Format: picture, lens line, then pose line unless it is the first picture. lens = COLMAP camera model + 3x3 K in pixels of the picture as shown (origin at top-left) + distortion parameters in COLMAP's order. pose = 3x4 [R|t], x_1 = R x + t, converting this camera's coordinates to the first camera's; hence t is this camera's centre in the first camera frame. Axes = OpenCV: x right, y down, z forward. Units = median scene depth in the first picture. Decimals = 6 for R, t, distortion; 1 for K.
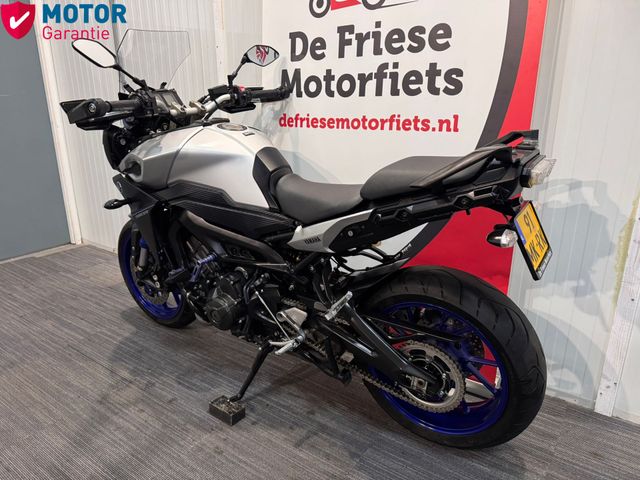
lens RADIAL K [[451.6, 0, 315.2], [0, 451.6, 243.9], [0, 0, 1]] dist [0.061827, -0.083505]
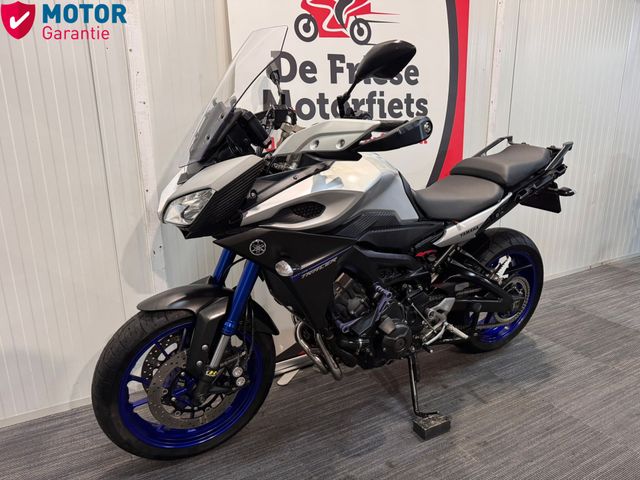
lens RADIAL K [[451.6, 0, 318.7], [0, 451.6, 245.6], [0, 0, 1]] dist [0.061827, -0.083505]
pose [[0.431818, -0.235019, 0.870804, -1.067160], [0.288224, 0.950791, 0.113681, -0.192658], [-0.854670, 0.201897, 0.478306, 0.647802]]
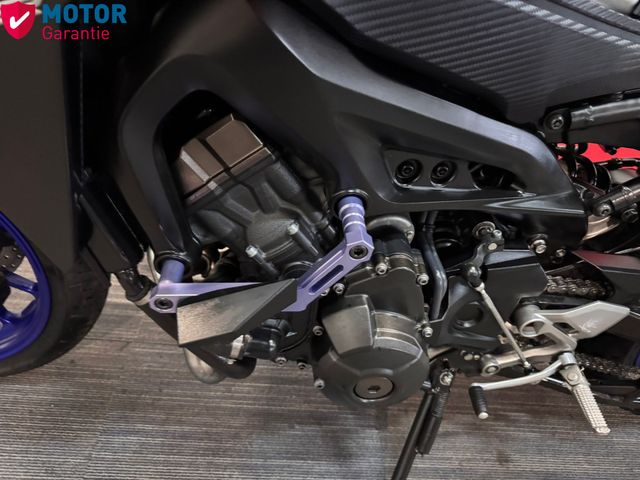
lens RADIAL K [[451.6, 0, 315.9], [0, 451.6, 241.6], [0, 0, 1]] dist [0.061827, -0.083505]
pose [[0.778514, -0.254256, 0.573820, -0.402722], [0.038693, 0.931973, 0.360456, -0.049302], [-0.626433, -0.258418, 0.735392, 0.816823]]
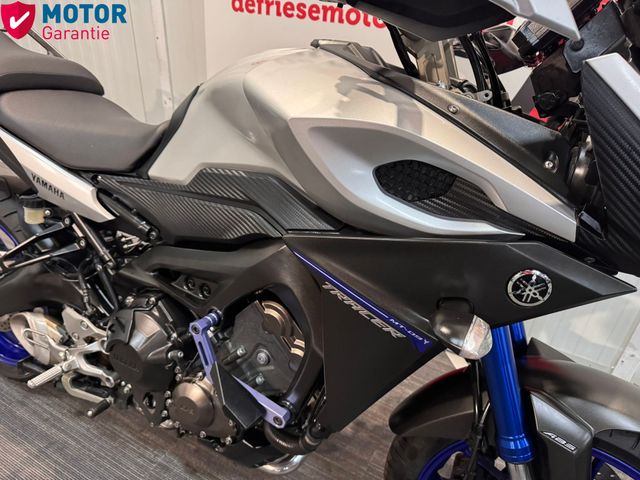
lens RADIAL K [[451.6, 0, 314.2], [0, 451.6, 246.4], [0, 0, 1]] dist [0.061827, -0.083505]
pose [[0.990521, -0.042775, 0.130531, -0.079474], [0.004508, 0.959888, 0.280348, -0.137231], [-0.137287, -0.277102, 0.950982, 0.282166]]
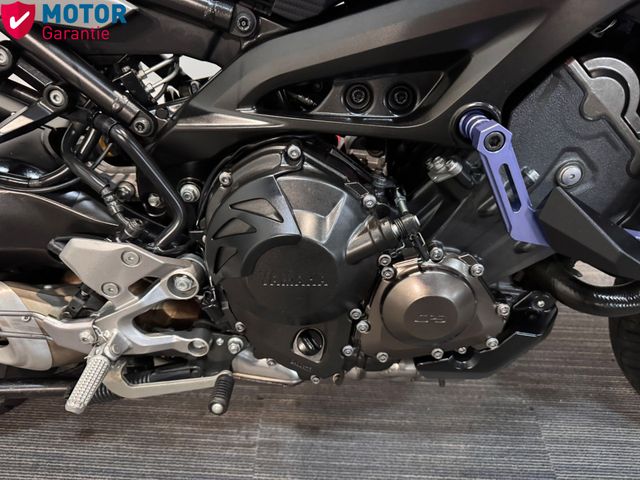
lens RADIAL K [[451.6, 0, 313.3], [0, 451.6, 235.8], [0, 0, 1]] dist [0.061827, -0.083505]
pose [[0.835394, -0.359264, 0.415987, -0.314504], [0.158200, 0.881954, 0.443993, -0.000180], [-0.526393, -0.305100, 0.793615, 0.564836]]
